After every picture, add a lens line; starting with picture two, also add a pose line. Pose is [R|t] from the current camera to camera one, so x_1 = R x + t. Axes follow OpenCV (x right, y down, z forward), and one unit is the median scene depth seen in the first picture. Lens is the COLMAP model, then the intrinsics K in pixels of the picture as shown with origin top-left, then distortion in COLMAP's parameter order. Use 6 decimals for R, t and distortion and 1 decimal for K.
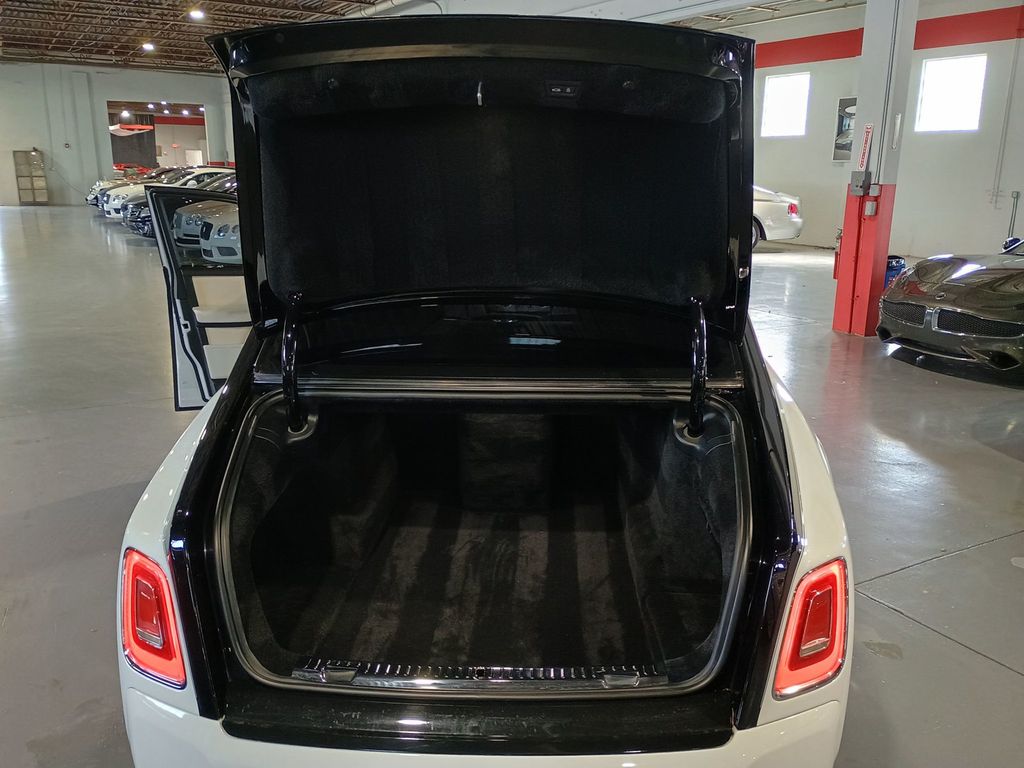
lens RADIAL K [[896.6, 0, 535.9], [0, 896.6, 388.9], [0, 0, 1]] dist [0.107275, -0.129971]
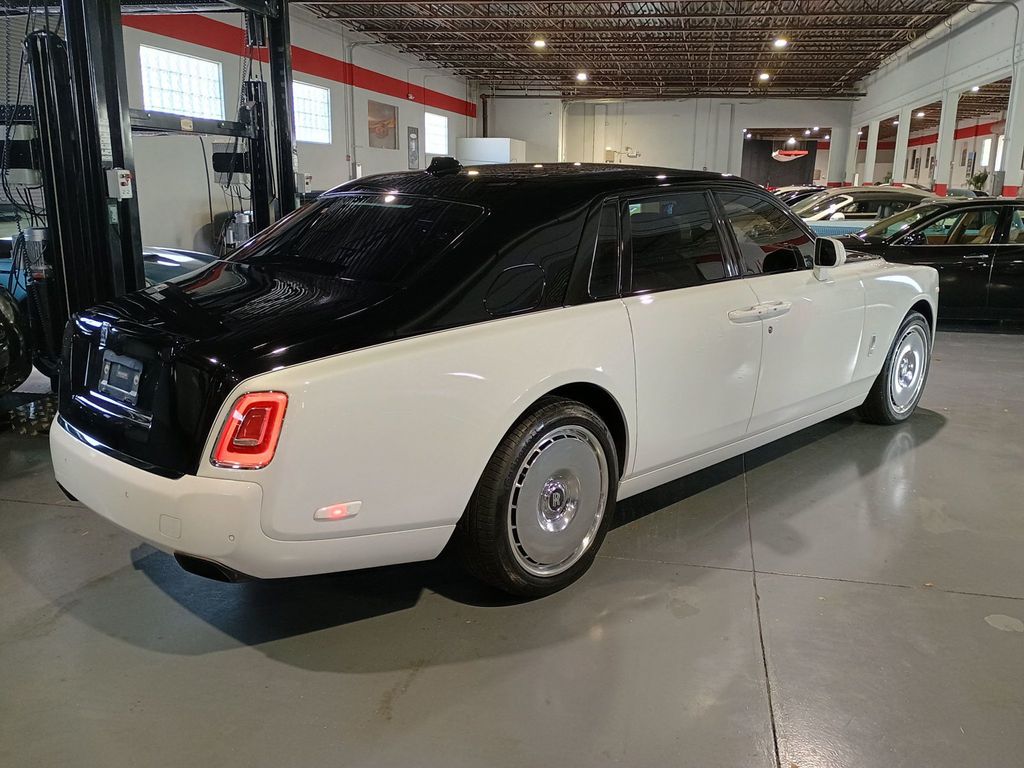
lens RADIAL K [[899.1, 0, 532.8], [0, 899.1, 382.5], [0, 0, 1]] dist [0.093231, -0.113366]
pose [[0.752415, 0.150431, -0.641281, 0.317646], [-0.171965, 0.984670, 0.029216, 0.012823], [0.635845, 0.088295, 0.766749, 0.029876]]
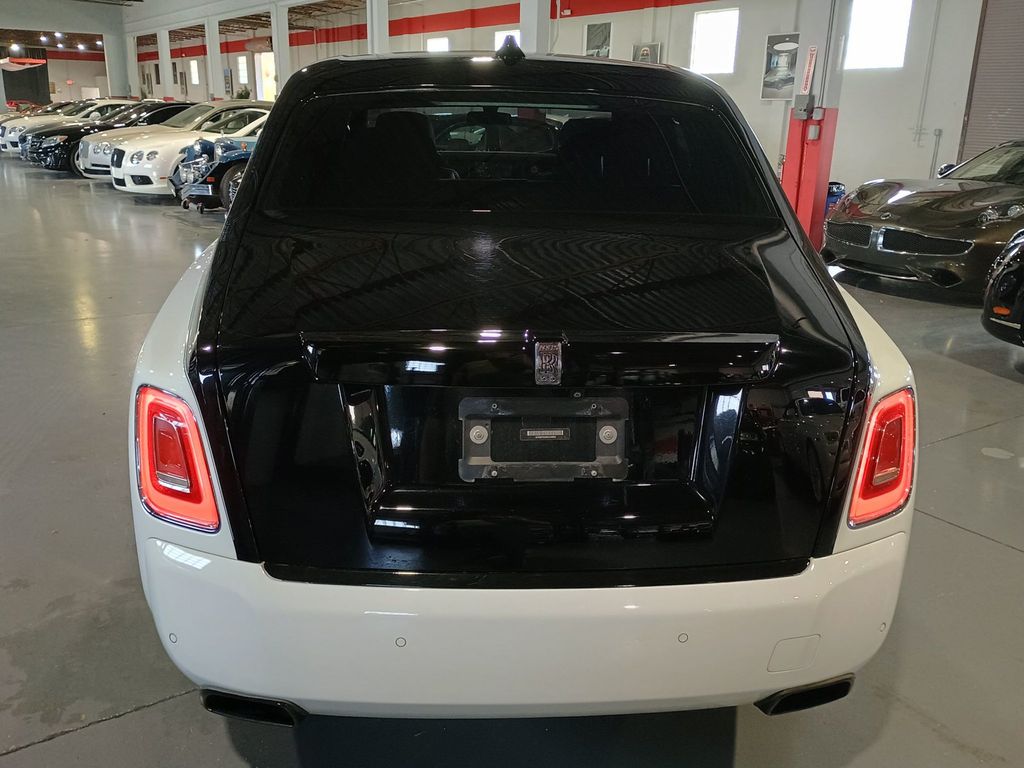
lens RADIAL K [[899.1, 0, 532.8], [0, 899.1, 382.5], [0, 0, 1]] dist [0.093231, -0.113366]
pose [[0.996175, -0.011926, 0.086561, -0.029197], [0.008034, 0.998947, 0.045176, 0.027627], [-0.087009, -0.044308, 0.995222, 0.015919]]
